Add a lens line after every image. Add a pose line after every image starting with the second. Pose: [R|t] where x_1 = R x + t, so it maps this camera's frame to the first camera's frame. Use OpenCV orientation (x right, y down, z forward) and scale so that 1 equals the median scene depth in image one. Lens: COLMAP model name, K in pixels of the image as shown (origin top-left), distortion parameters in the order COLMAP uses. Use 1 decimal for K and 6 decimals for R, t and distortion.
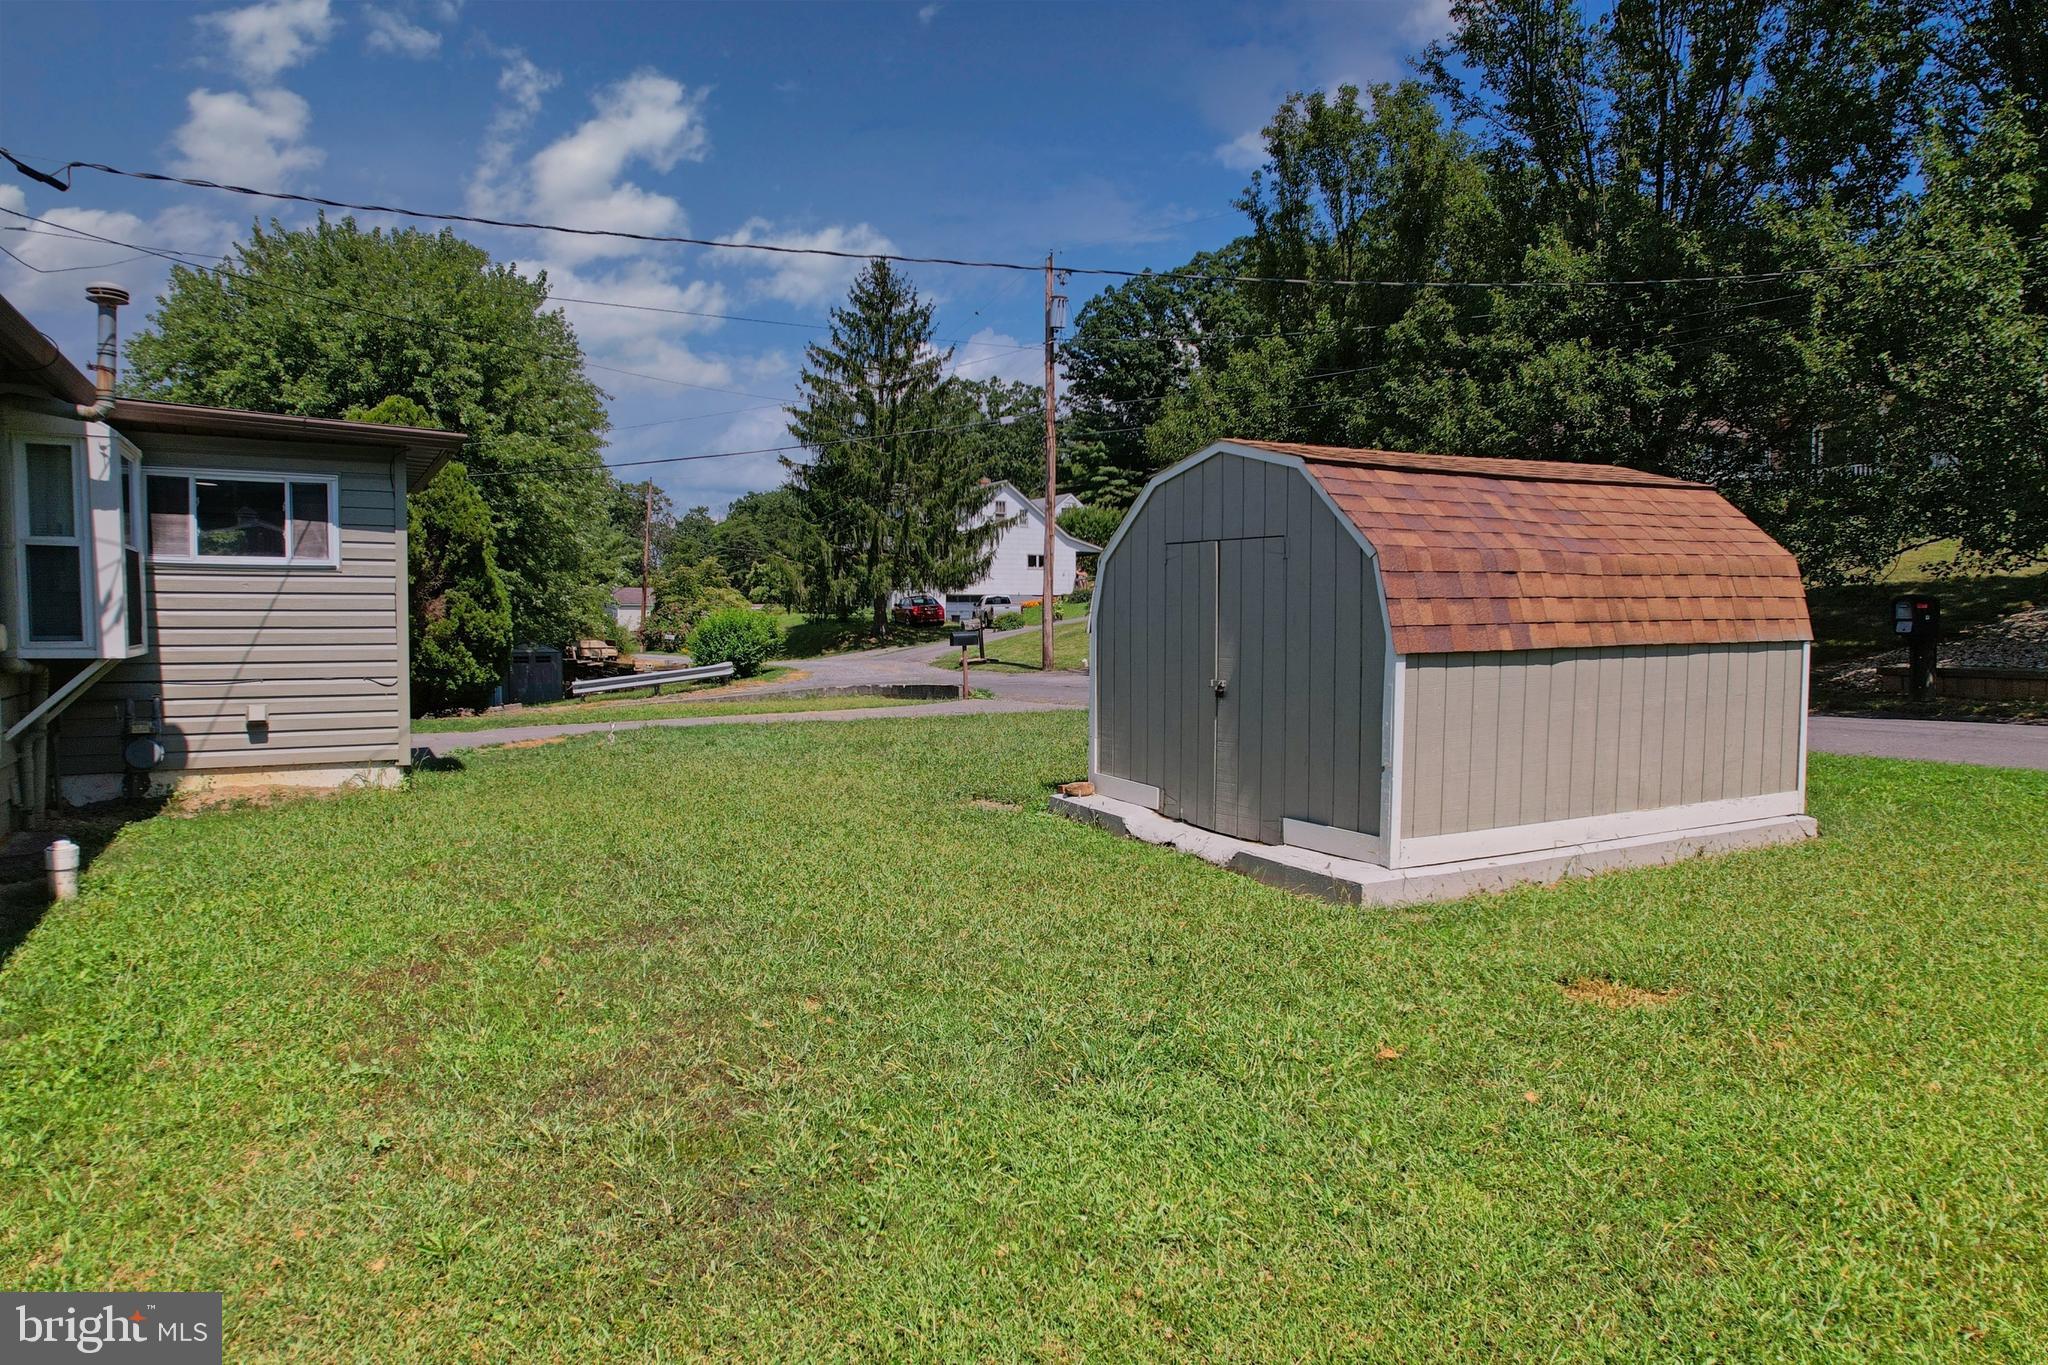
lens RADIAL K [[1301.7, 0, 1022.1], [0, 1301.7, 674.7], [0, 0, 1]] dist [-0.063564, 0.049791]
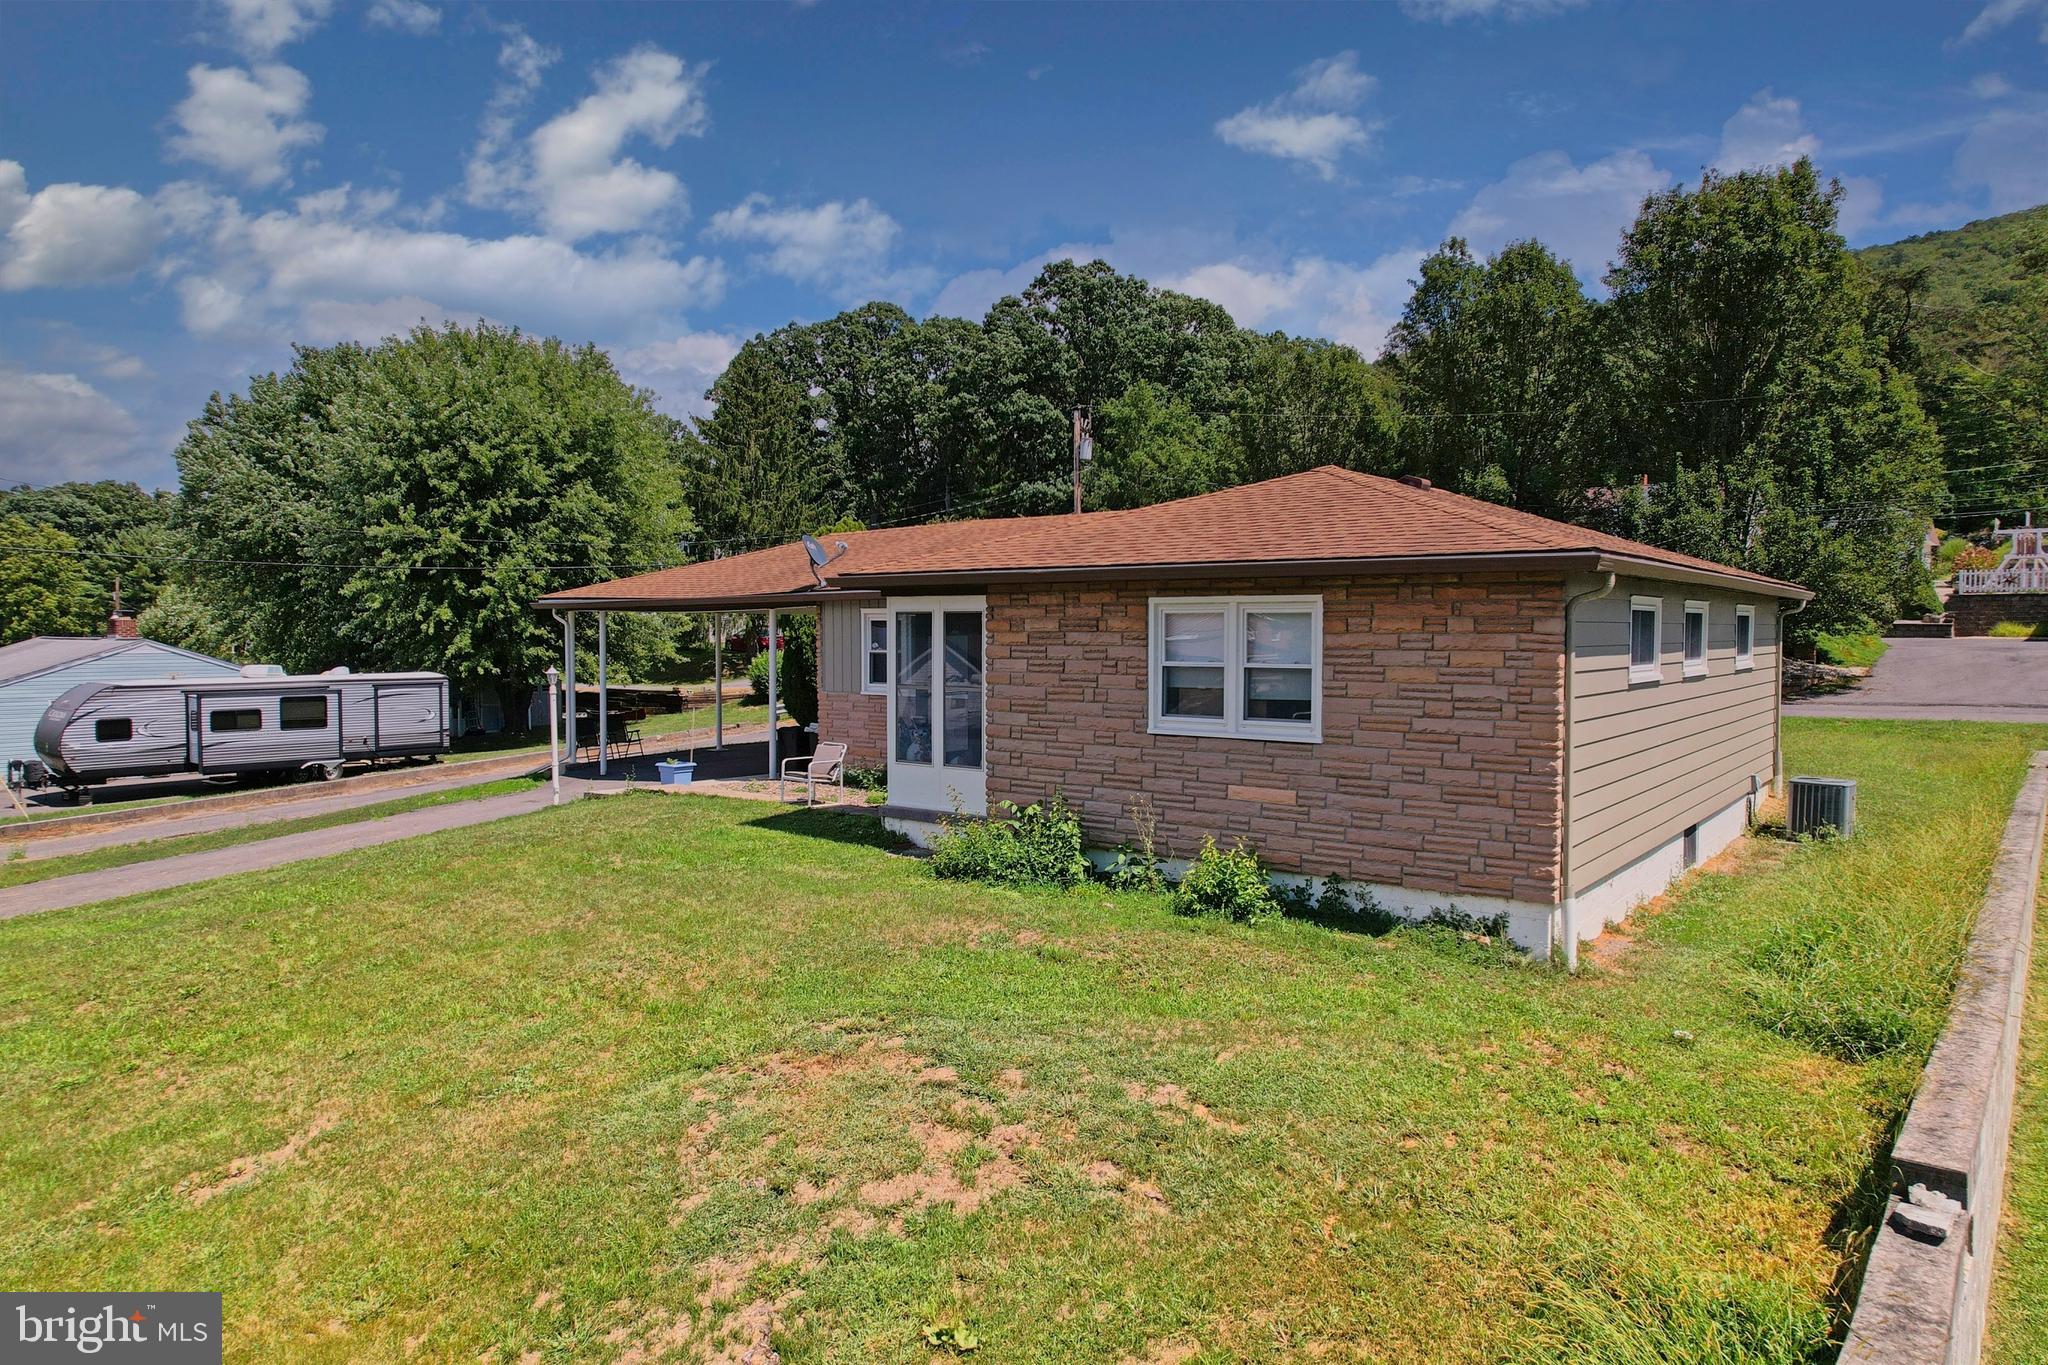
lens RADIAL K [[1301.7, 0, 1022.1], [0, 1301.7, 674.7], [0, 0, 1]] dist [-0.063564, 0.049791]
pose [[0.921858, -0.014676, 0.387251, -2.266289], [0.018739, 0.999802, -0.006717, -0.041612], [-0.387075, 0.013449, 0.921950, -1.254446]]
